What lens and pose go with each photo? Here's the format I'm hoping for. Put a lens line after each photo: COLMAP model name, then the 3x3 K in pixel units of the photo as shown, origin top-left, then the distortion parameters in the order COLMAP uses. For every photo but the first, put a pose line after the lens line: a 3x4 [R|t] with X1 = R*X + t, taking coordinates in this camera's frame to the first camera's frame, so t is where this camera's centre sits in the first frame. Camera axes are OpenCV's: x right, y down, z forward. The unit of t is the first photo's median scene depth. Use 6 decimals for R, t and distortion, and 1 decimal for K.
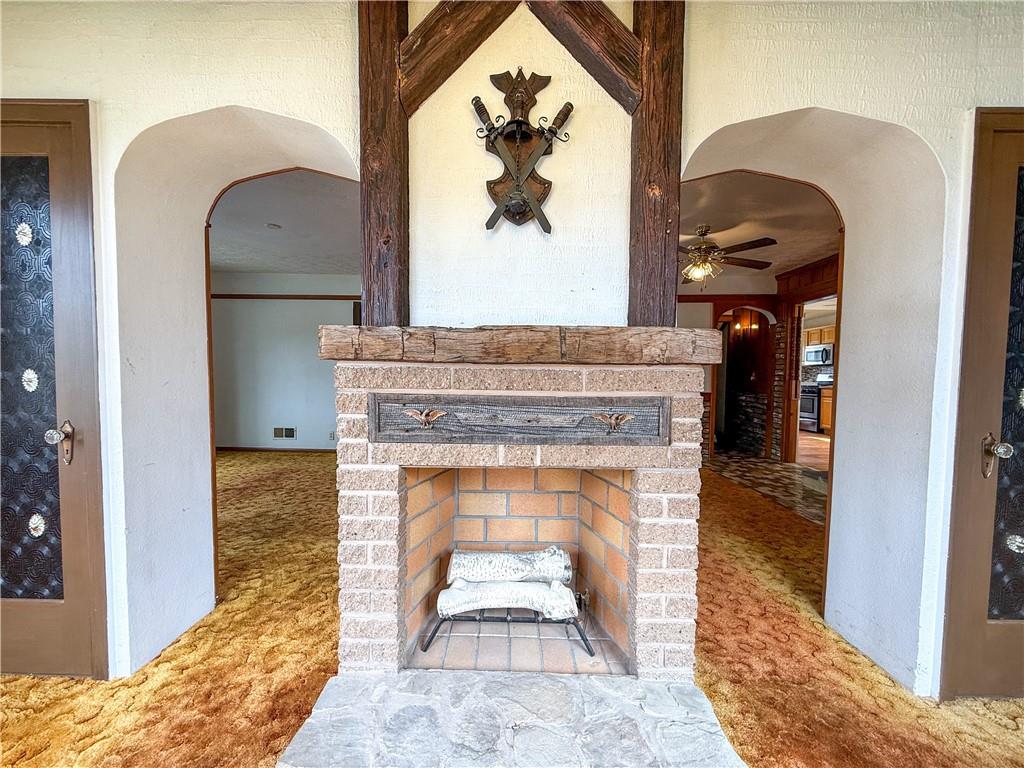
lens RADIAL K [[406.1, 0, 512.0], [0, 406.1, 384.0], [0, 0, 1]] dist [0.000356, 0.000158]
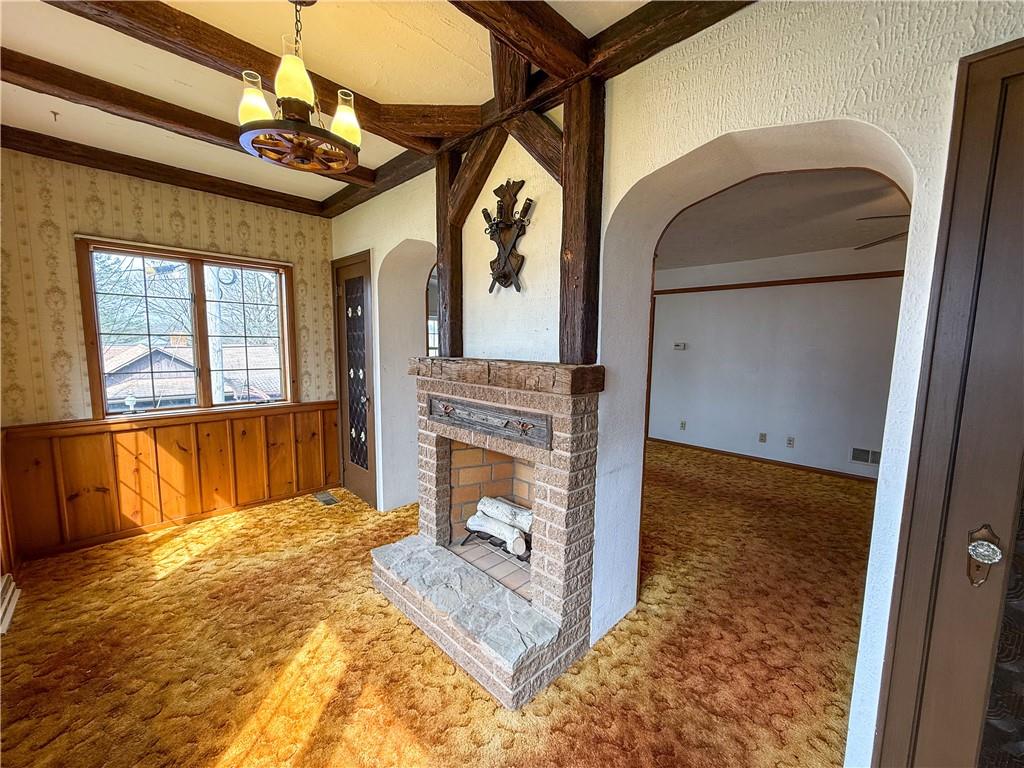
lens RADIAL K [[406.1, 0, 512.0], [0, 406.1, 384.0], [0, 0, 1]] dist [0.000356, 0.000158]
pose [[0.712993, 0.070344, -0.697634, 1.149953], [-0.032707, 0.997208, 0.067124, -0.148734], [0.700408, -0.025042, 0.713304, -0.054047]]
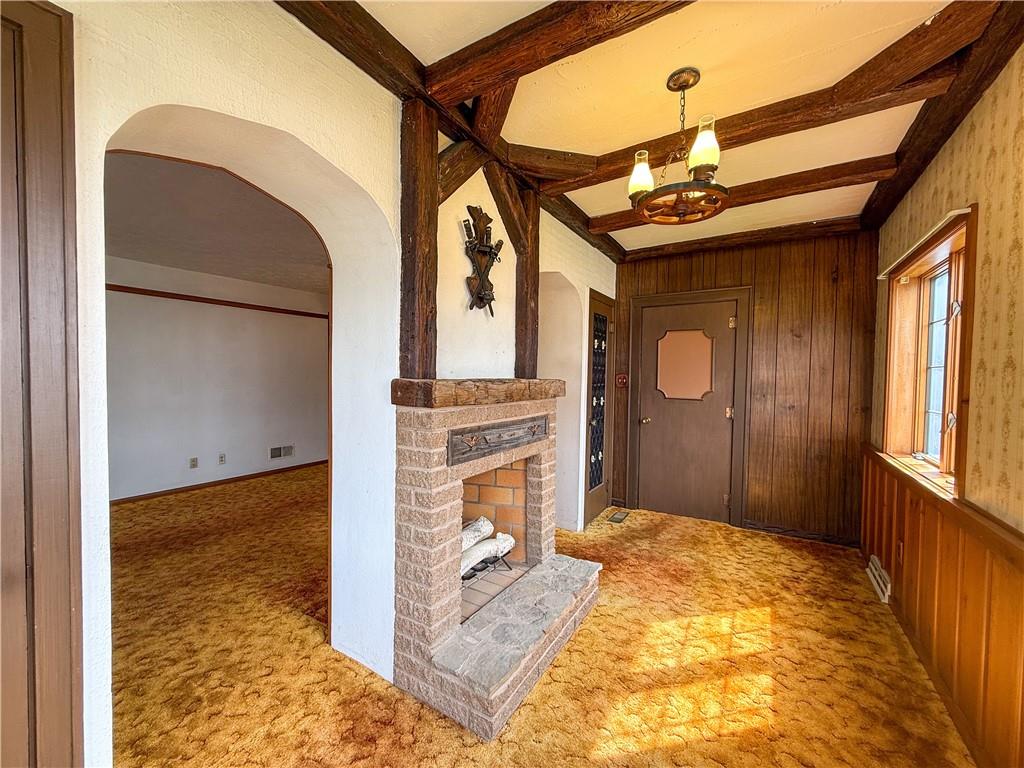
lens RADIAL K [[406.1, 0, 512.0], [0, 406.1, 384.0], [0, 0, 1]] dist [0.000356, 0.000158]
pose [[0.520211, -0.023736, 0.853708, -1.296152], [0.023016, 0.999640, 0.013769, -0.134380], [-0.853727, 0.012486, 0.520571, 0.114665]]
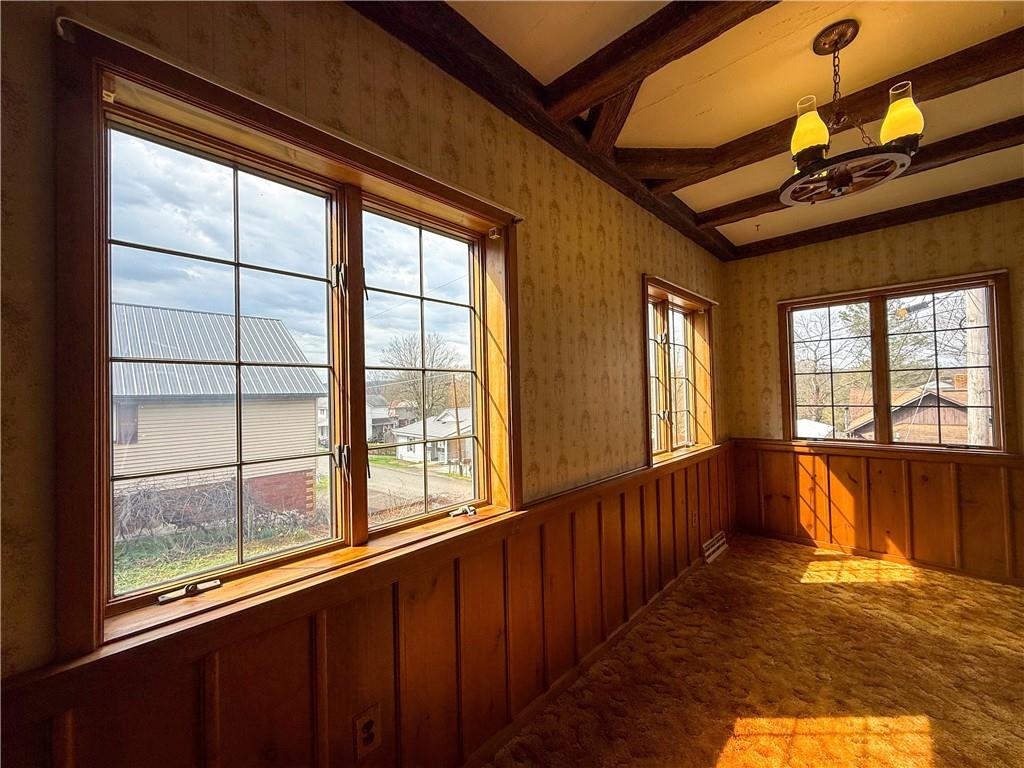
lens RADIAL K [[406.1, 0, 512.0], [0, 406.1, 384.0], [0, 0, 1]] dist [0.000356, 0.000158]
pose [[-0.673134, -0.008432, -0.739472, 1.373979], [-0.010140, 0.999946, -0.002172, -0.106040], [0.739451, 0.006036, -0.673183, 0.410190]]
